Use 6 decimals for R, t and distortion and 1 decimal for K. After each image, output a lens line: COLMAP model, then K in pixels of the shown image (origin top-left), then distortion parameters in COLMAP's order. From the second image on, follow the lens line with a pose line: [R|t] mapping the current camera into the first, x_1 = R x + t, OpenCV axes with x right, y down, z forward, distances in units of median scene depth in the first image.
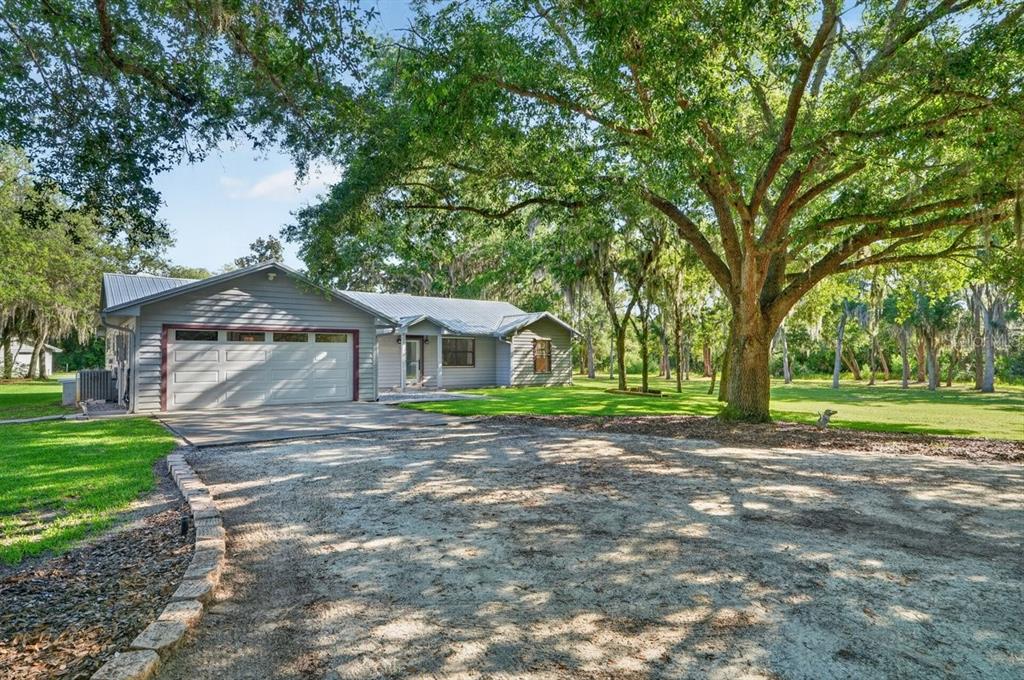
lens RADIAL K [[982.7, 0, 512.3], [0, 982.7, 340.9], [0, 0, 1]] dist [-0.024412, 0.000000]
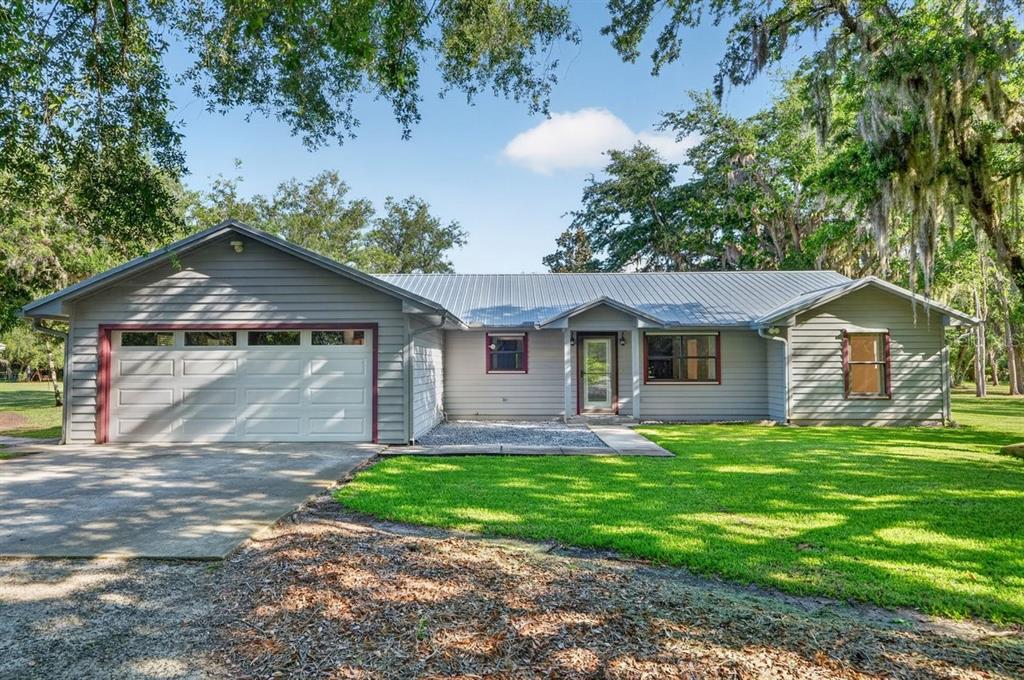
lens RADIAL K [[634.1, 0, 510.8], [0, 634.1, 344.5], [0, 0, 1]] dist [0.001558, 0.000937]
pose [[0.677378, -0.022319, -0.735297, 0.158464], [0.016005, 0.999750, -0.015602, 0.008173], [0.735461, -0.001200, 0.677566, 0.696550]]
